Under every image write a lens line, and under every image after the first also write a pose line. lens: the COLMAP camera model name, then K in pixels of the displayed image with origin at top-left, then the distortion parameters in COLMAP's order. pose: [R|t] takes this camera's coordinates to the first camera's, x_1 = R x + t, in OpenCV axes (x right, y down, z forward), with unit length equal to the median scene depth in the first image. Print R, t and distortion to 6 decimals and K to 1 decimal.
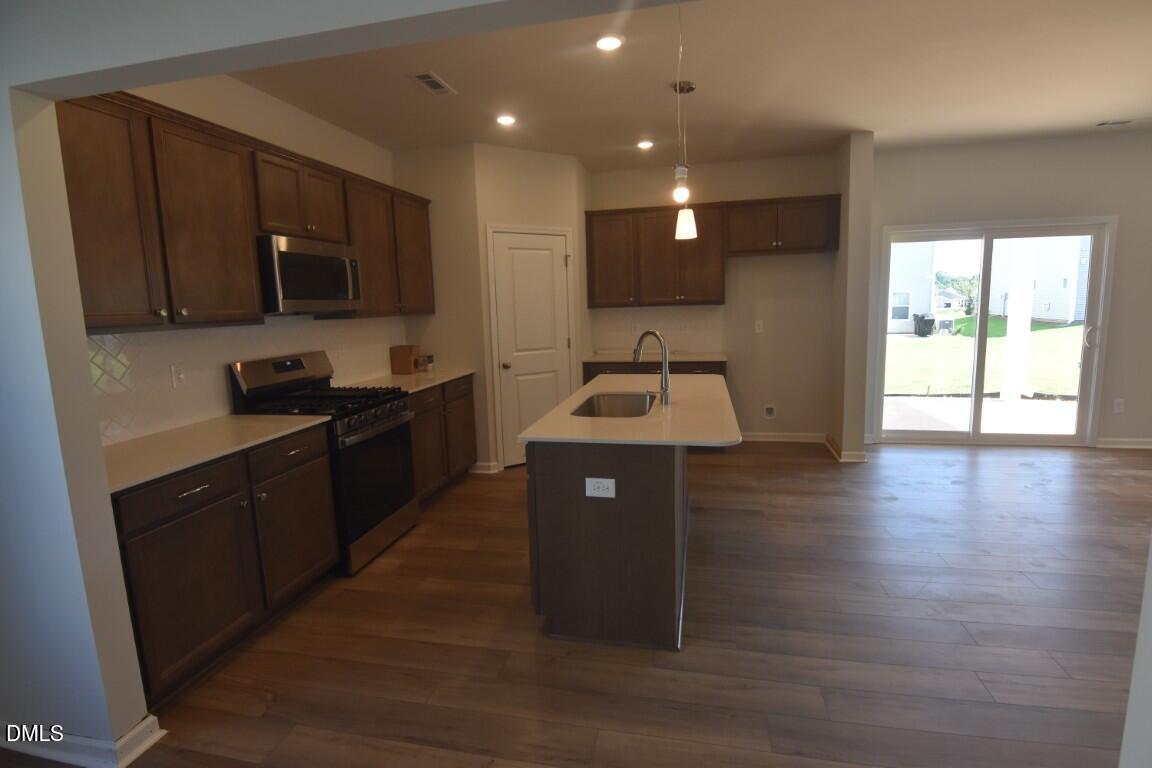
lens RADIAL K [[560.8, 0, 567.9], [0, 560.8, 382.6], [0, 0, 1]] dist [-0.009171, -0.005794]
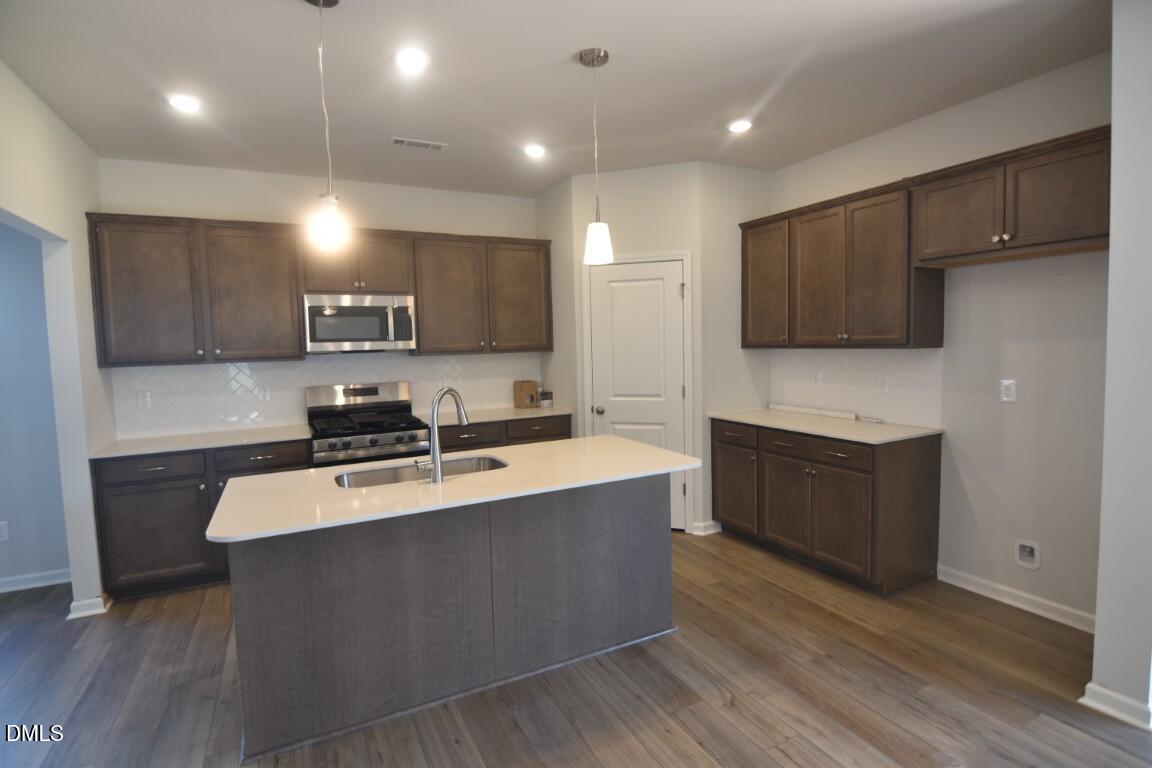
lens RADIAL K [[560.8, 0, 578.3], [0, 560.8, 380.8], [0, 0, 1]] dist [-0.009171, -0.005794]
pose [[0.642603, 0.070202, -0.762977, 0.547191], [-0.103394, 0.994631, 0.004435, -0.077754], [0.759191, 0.076037, 0.646411, 0.382875]]
